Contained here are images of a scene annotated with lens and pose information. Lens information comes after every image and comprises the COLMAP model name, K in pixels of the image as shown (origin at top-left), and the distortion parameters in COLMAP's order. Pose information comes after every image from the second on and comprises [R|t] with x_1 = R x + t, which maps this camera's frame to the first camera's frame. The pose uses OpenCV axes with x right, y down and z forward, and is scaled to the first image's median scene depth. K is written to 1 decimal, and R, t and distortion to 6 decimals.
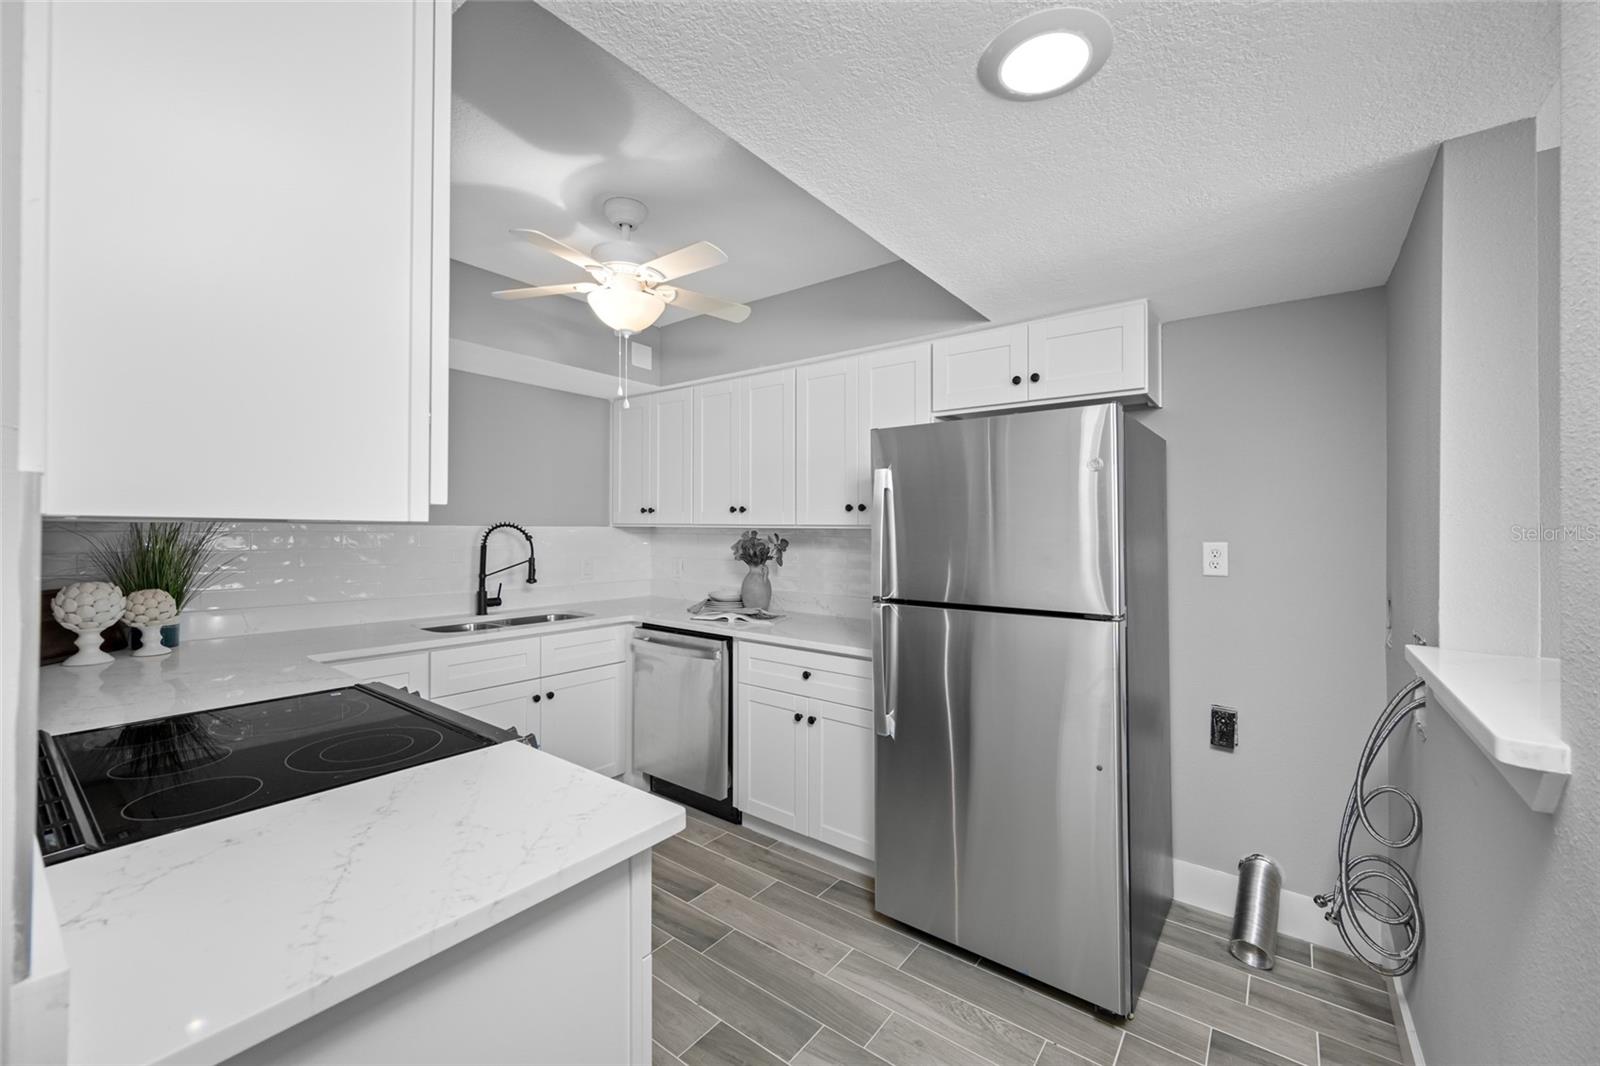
lens RADIAL K [[632.4, 0, 805.9], [0, 632.4, 529.0], [0, 0, 1]] dist [-0.002333, 0.000419]
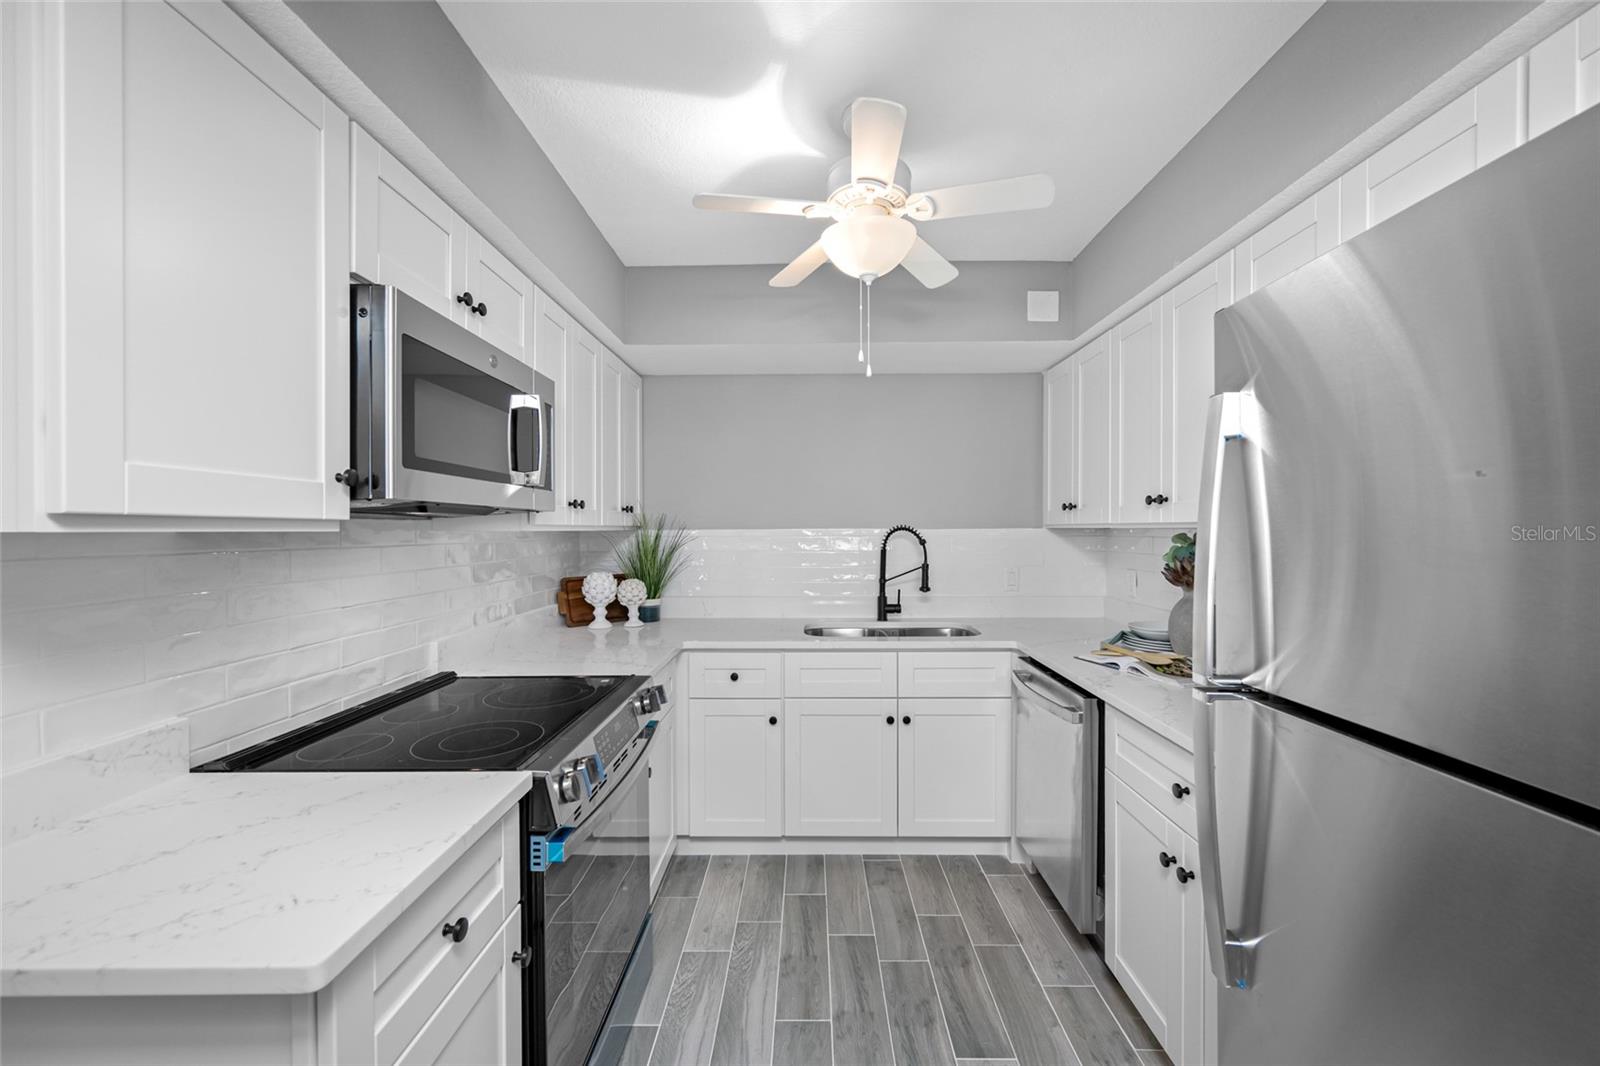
lens RADIAL K [[632.4, 0, 806.6], [0, 632.4, 542.9], [0, 0, 1]] dist [-0.002333, 0.000419]
pose [[0.595989, 0.005603, -0.802973, 0.200986], [0.009226, 0.999862, 0.013825, 0.001031], [0.802940, -0.015648, 0.595855, 0.325907]]
